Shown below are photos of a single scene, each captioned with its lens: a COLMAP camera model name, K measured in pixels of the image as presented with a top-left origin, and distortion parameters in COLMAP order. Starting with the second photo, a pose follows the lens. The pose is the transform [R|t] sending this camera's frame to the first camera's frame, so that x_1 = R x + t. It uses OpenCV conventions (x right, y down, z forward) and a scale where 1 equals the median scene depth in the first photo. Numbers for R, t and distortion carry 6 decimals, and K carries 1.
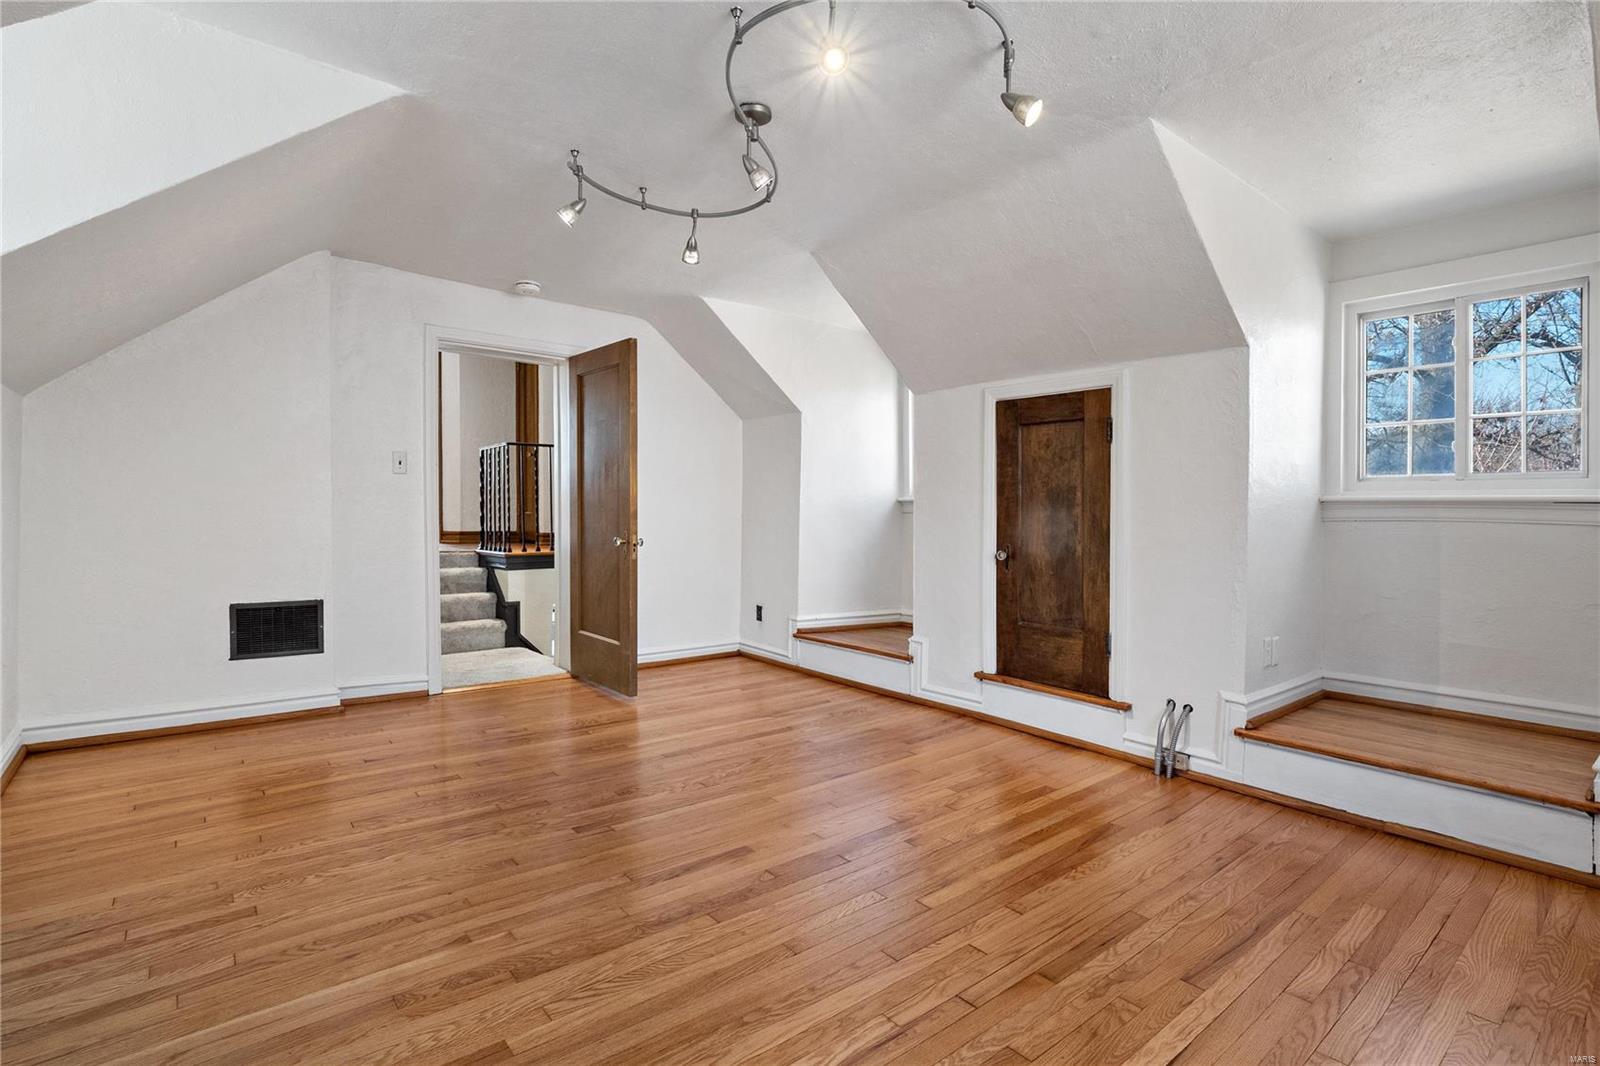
lens RADIAL K [[753.9, 0, 807.1], [0, 753.9, 530.0], [0, 0, 1]] dist [-0.006626, -0.001591]
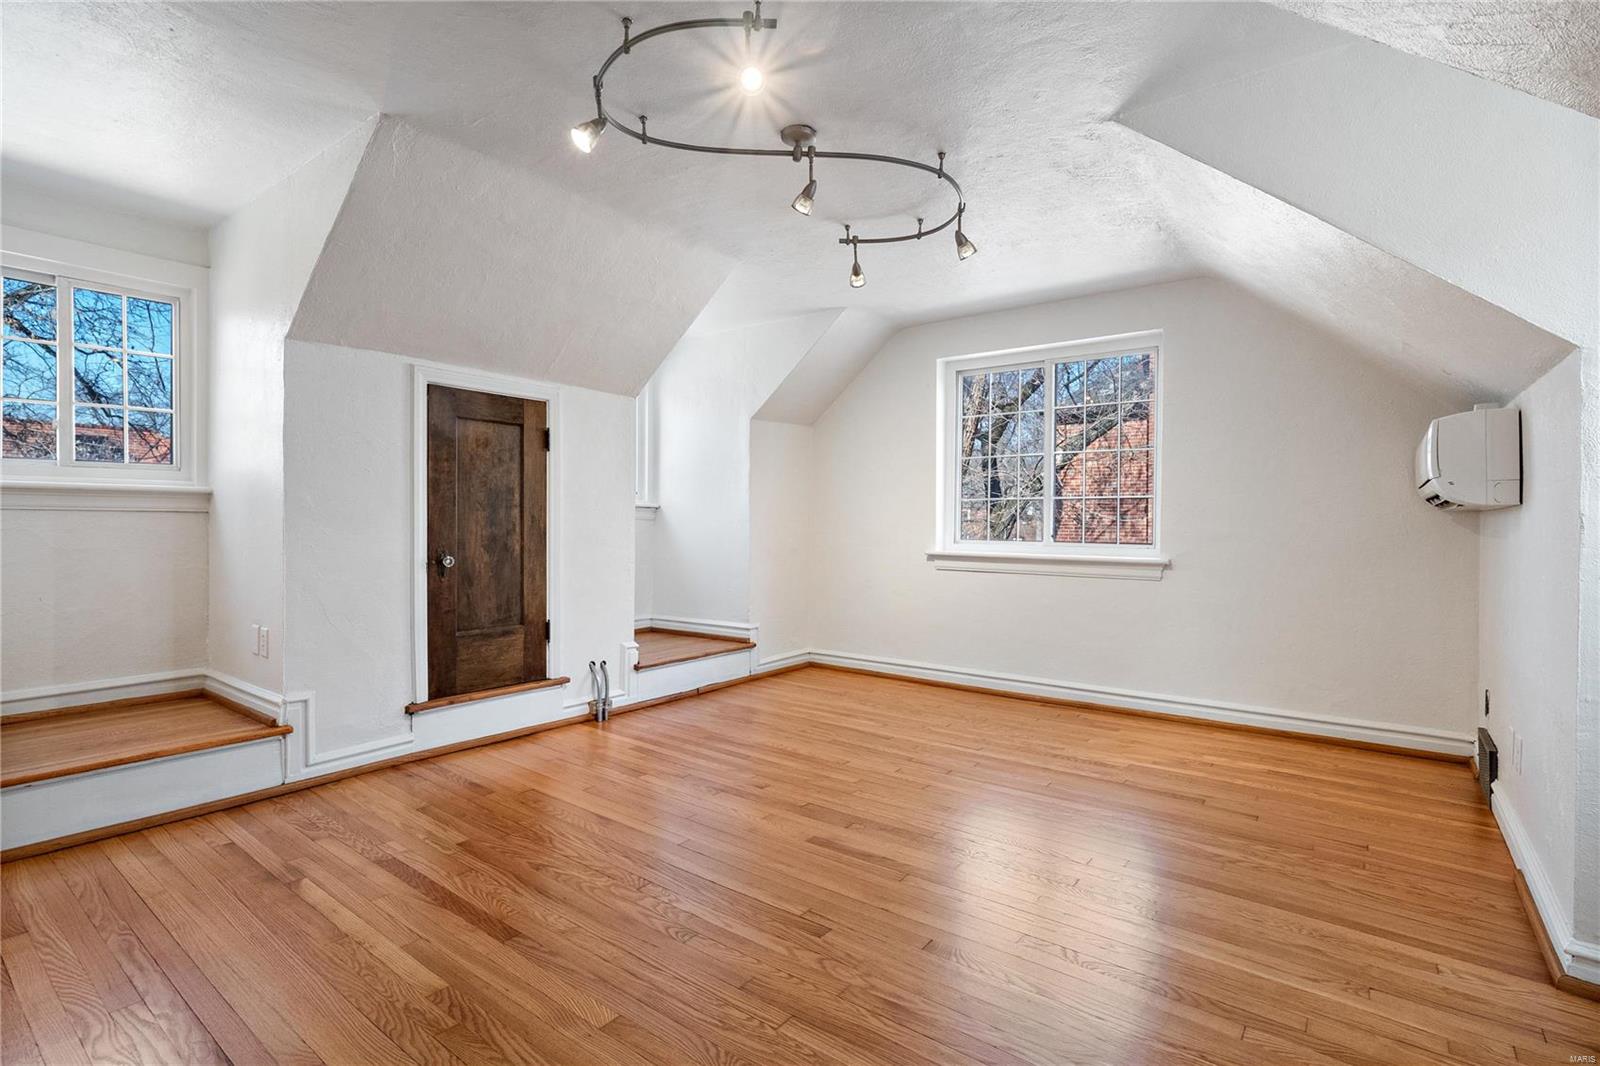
lens RADIAL K [[753.9, 0, 806.4], [0, 753.9, 522.0], [0, 0, 1]] dist [-0.006626, -0.001591]
pose [[-0.225412, -0.020014, 0.974058, -0.744042], [0.010178, 0.999686, 0.022896, -0.030735], [-0.974210, 0.015075, -0.225138, 0.839481]]
